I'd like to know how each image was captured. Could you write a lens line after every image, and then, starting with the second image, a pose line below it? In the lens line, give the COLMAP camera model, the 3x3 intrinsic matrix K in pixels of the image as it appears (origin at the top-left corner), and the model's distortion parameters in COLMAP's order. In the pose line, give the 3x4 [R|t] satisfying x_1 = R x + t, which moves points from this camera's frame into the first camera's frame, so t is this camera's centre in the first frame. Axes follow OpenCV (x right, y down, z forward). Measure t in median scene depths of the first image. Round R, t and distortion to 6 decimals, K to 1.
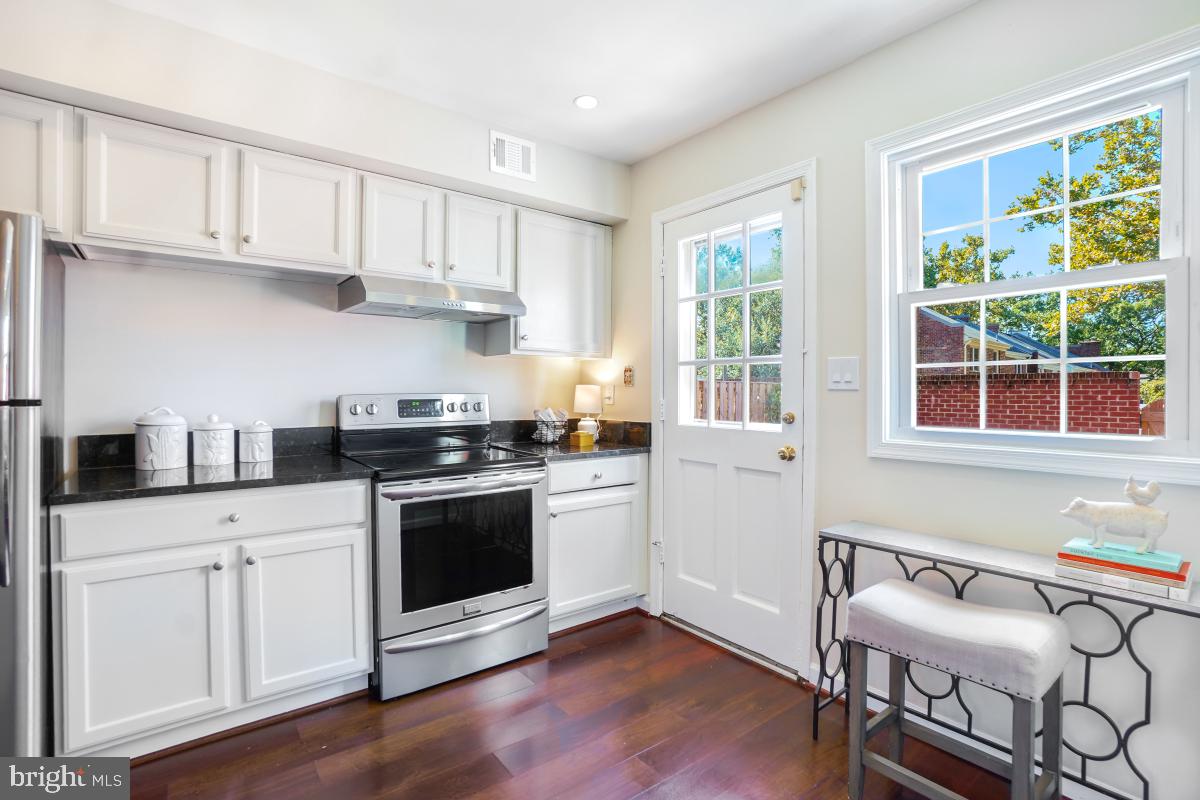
lens RADIAL K [[567.0, 0, 593.1], [0, 567.0, 397.0], [0, 0, 1]] dist [-0.000556, 0.000055]
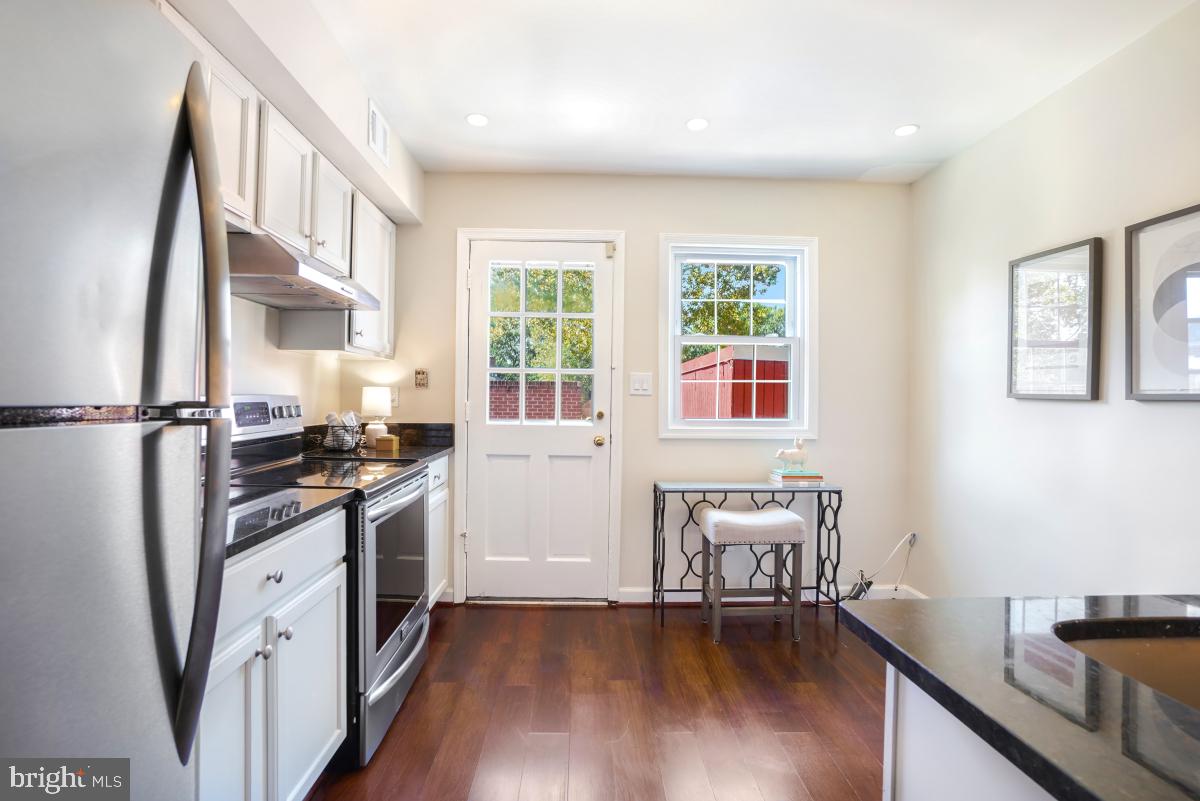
lens RADIAL K [[572.9, 0, 575.2], [0, 572.9, 392.2], [0, 0, 1]] dist [-0.001192, -0.000024]
pose [[0.599674, 0.009898, 0.800183, -0.731968], [-0.003957, 0.999948, -0.009403, -0.004282], [-0.800235, 0.002472, 0.599682, 0.202032]]
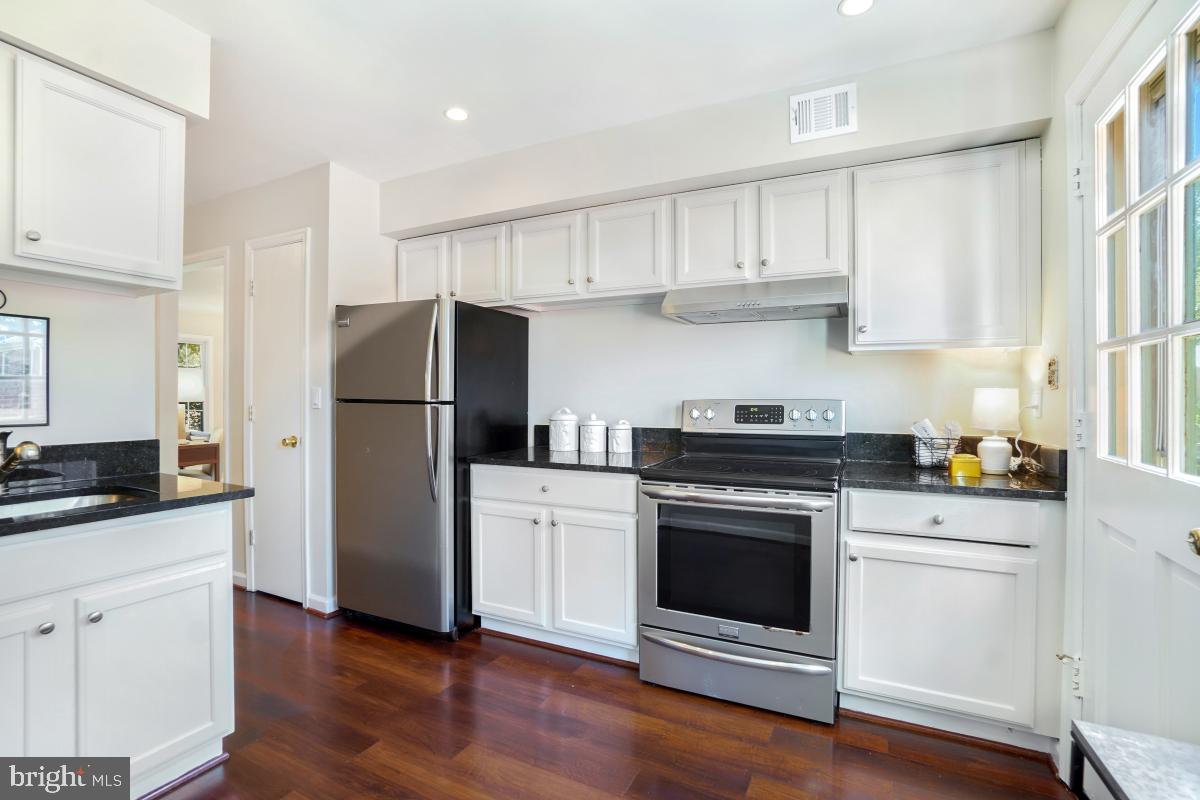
lens RADIAL K [[567.5, 0, 600.0], [0, 567.5, 400.0], [0, 0, 1]] dist [-0.002683, 0.000235]
pose [[0.465152, 0.006147, -0.885210, 0.465188], [-0.010329, 0.999946, 0.001517, -0.003816], [0.885171, 0.008438, 0.465190, 0.347335]]
